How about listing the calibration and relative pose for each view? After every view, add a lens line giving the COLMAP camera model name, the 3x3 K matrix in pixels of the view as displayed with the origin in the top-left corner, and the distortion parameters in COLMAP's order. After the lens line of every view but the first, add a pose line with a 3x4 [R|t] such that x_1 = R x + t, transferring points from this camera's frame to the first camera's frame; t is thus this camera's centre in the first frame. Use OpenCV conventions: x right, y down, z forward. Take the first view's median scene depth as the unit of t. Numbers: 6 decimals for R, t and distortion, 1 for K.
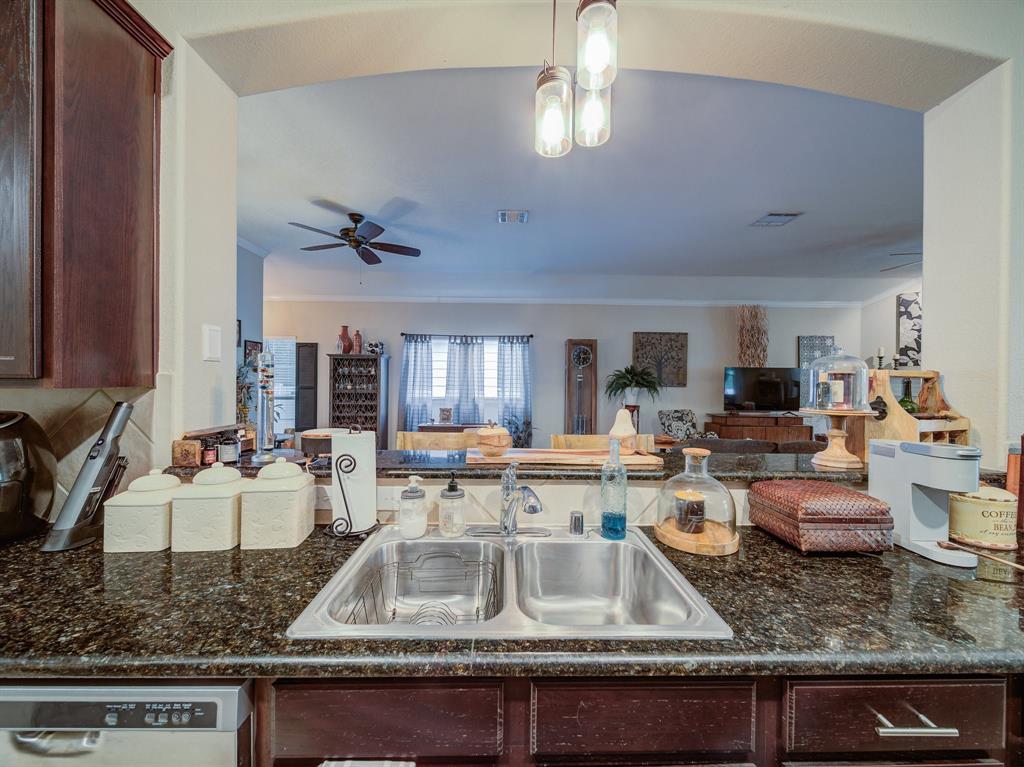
lens RADIAL K [[392.9, 0, 512.0], [0, 392.9, 383.5], [0, 0, 1]] dist [-0.001848, -0.000170]
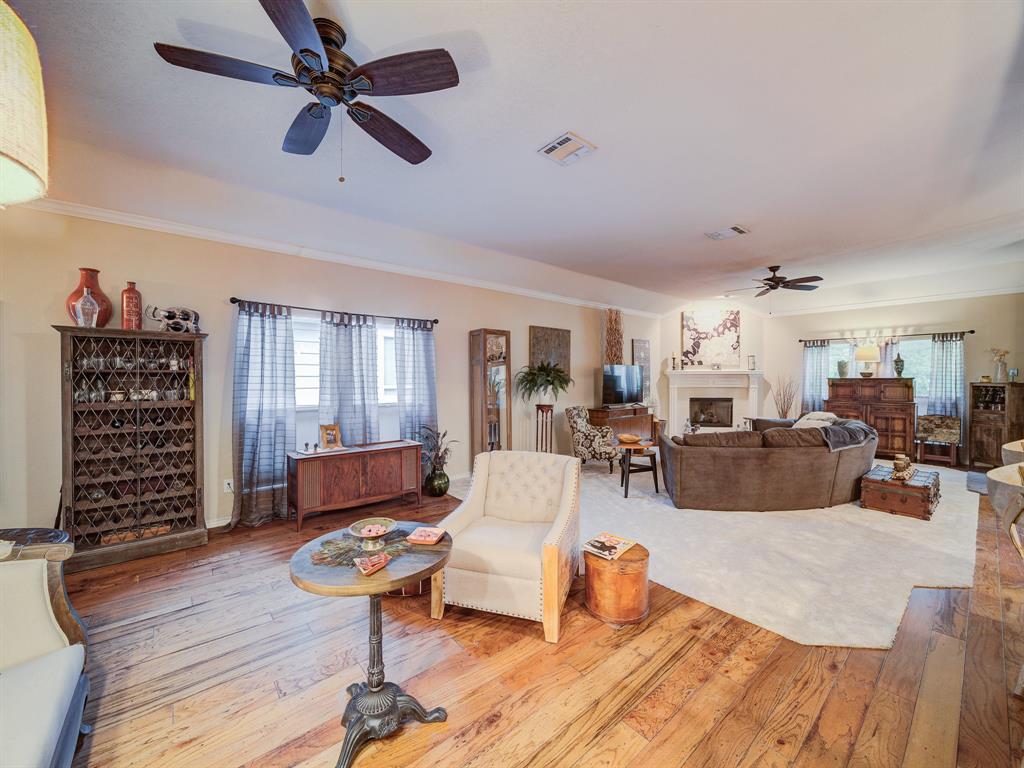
lens RADIAL K [[391.8, 0, 497.0], [0, 391.8, 382.3], [0, 0, 1]] dist [-0.000461, -0.000229]
pose [[0.794417, -0.016540, 0.607148, -0.325705], [0.013466, 0.999863, 0.009619, -0.007133], [-0.607224, 0.000535, 0.794531, 0.319213]]
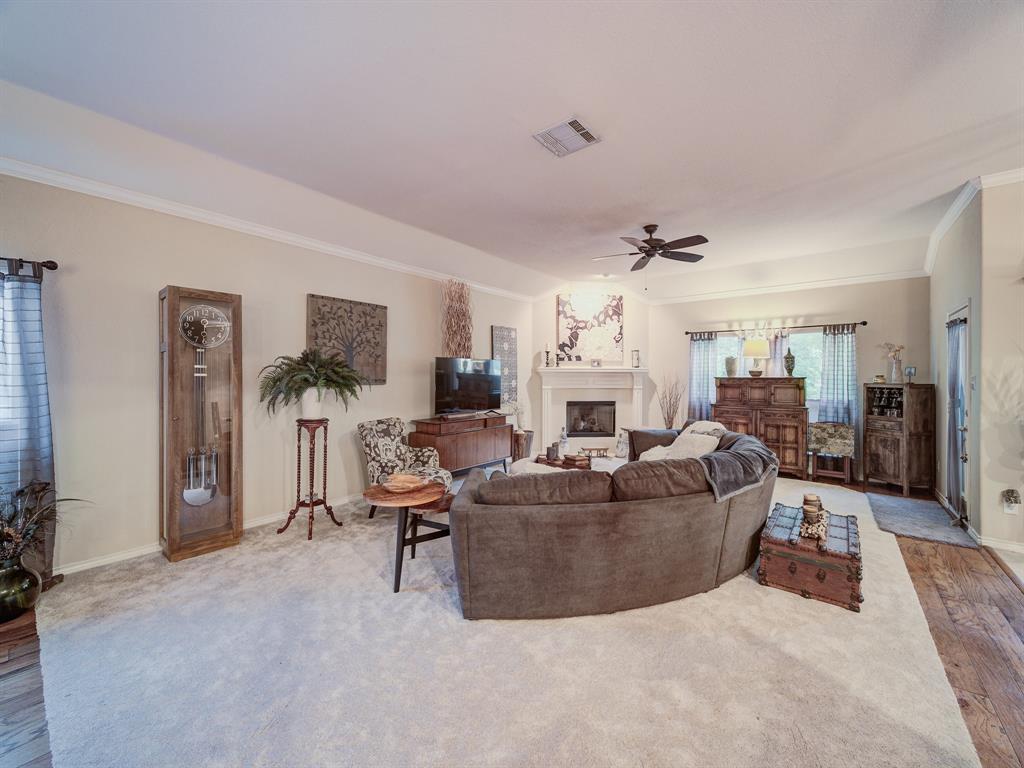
lens RADIAL K [[399.9, 0, 494.7], [0, 399.9, 377.8], [0, 0, 1]] dist [0.001655, 0.000029]
pose [[0.662677, -0.009975, 0.748839, 0.042942], [0.009737, 0.999942, 0.004704, -0.004395], [-0.748842, 0.004174, 0.662736, 0.396266]]
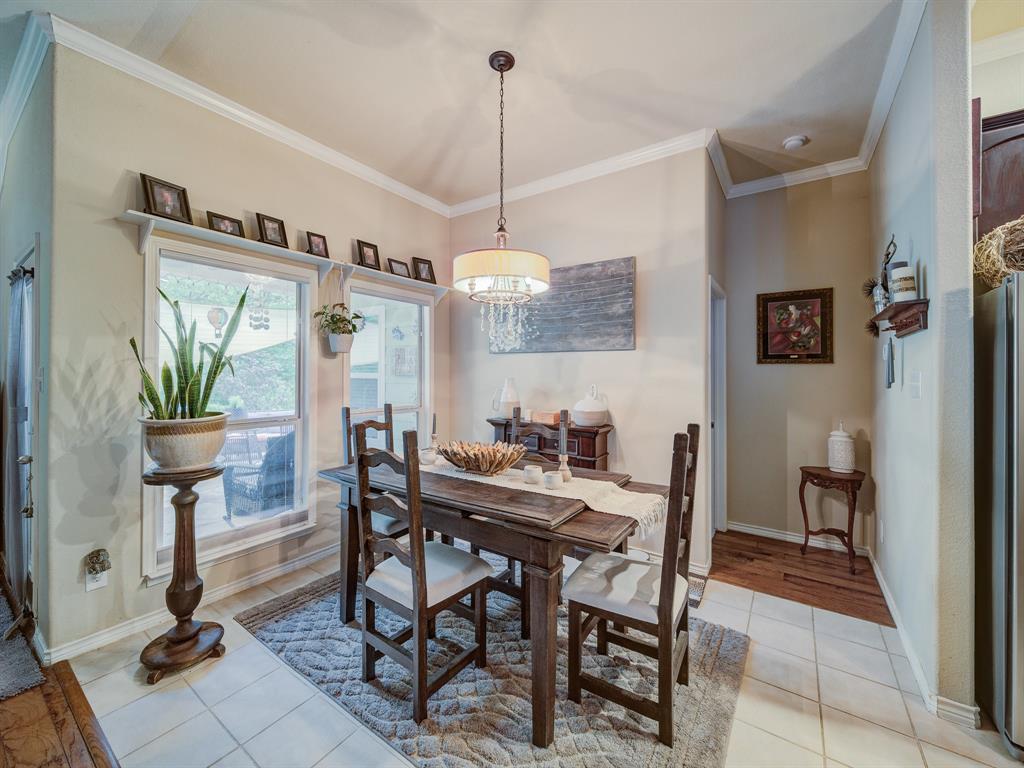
lens RADIAL K [[411.2, 0, 528.3], [0, 411.2, 368.9], [0, 0, 1]] dist [-0.000917, -0.000243]
pose [[-0.818519, -0.008929, 0.574410, 0.382835], [-0.005880, 0.999957, 0.007166, -0.001542], [-0.574449, 0.002488, -0.818536, 0.315191]]
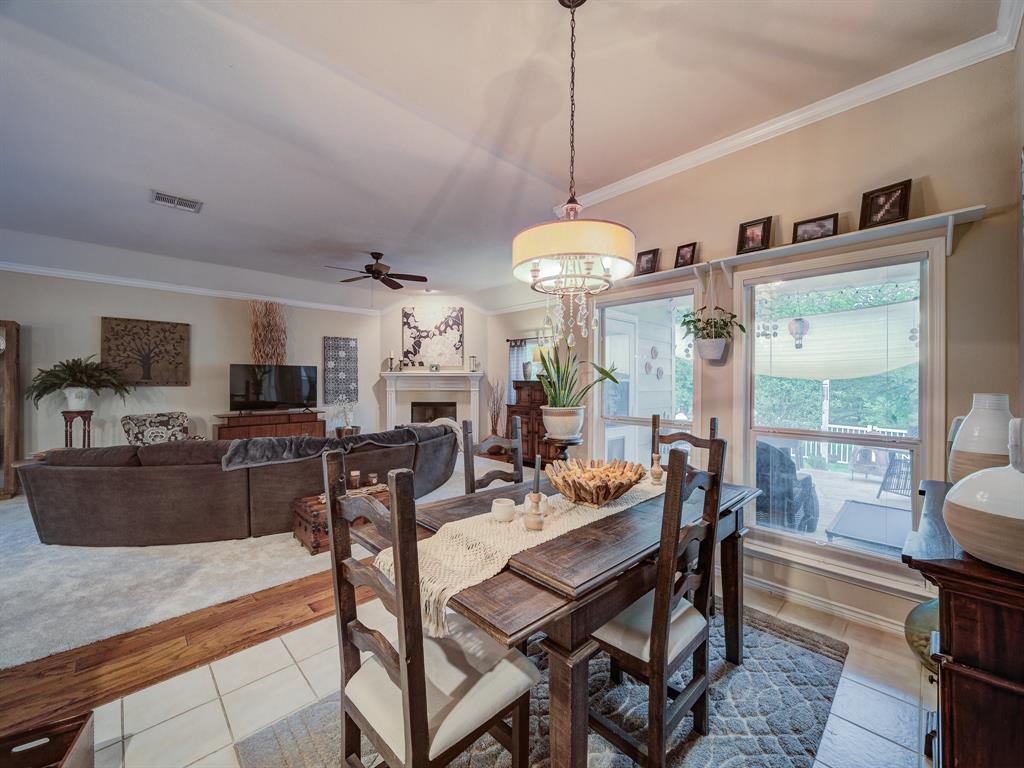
lens RADIAL K [[391.8, 0, 497.0], [0, 391.8, 382.3], [0, 0, 1]] dist [-0.000461, -0.000229]
pose [[0.746581, -0.009518, 0.665227, 0.383983], [0.010121, 0.999944, 0.002948, 0.005247], [-0.665218, 0.004532, 0.746636, -0.106611]]
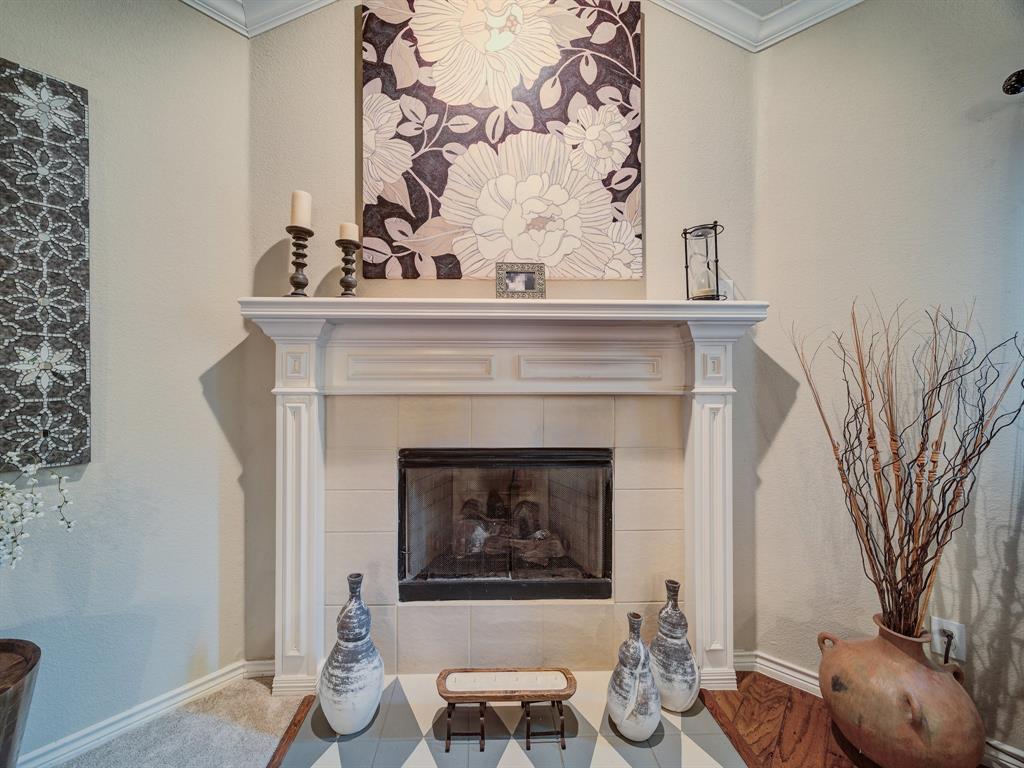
lens RADIAL K [[388.4, 0, 481.5], [0, 388.4, 385.3], [0, 0, 1]] dist [-0.001062, -0.000142]
pose [[0.724058, -0.006733, 0.689706, 0.856090], [0.011223, 0.999935, -0.002021, 0.026464], [-0.689647, 0.009204, 0.724087, 0.754454]]
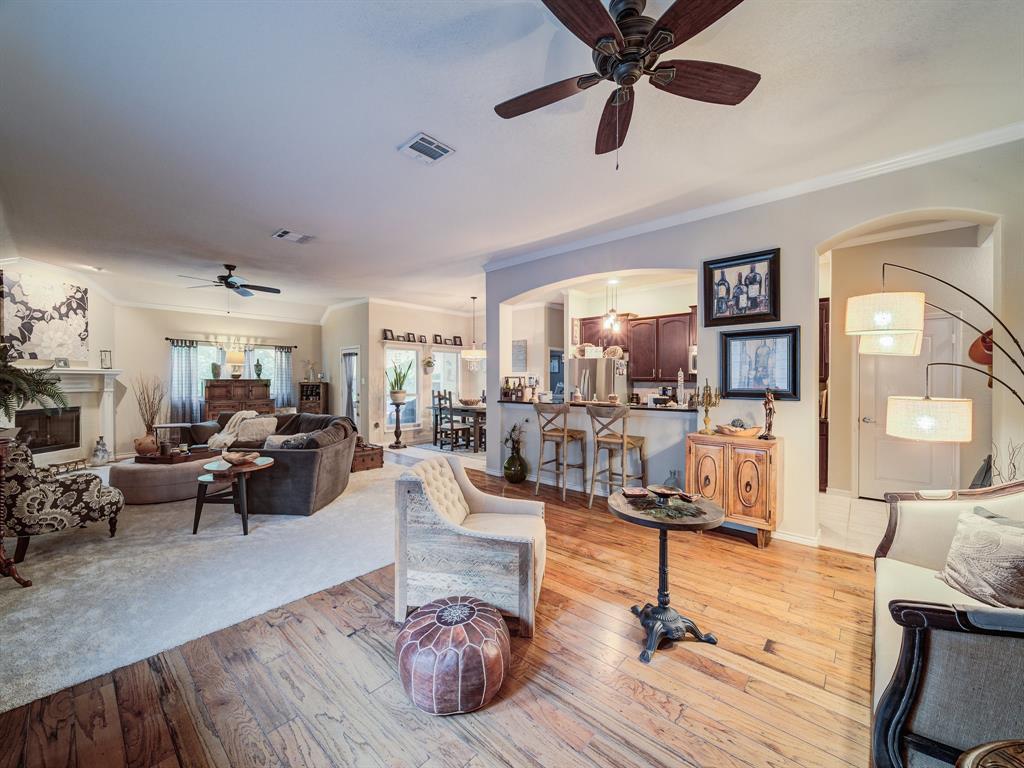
lens RADIAL K [[407.6, 0, 527.9], [0, 407.6, 380.6], [0, 0, 1]] dist [-0.001191, -0.000185]
pose [[-0.741542, -0.013105, 0.670778, -0.384671], [-0.002619, 0.999858, 0.016639, -0.014174], [-0.670901, 0.010582, -0.741471, 0.882400]]
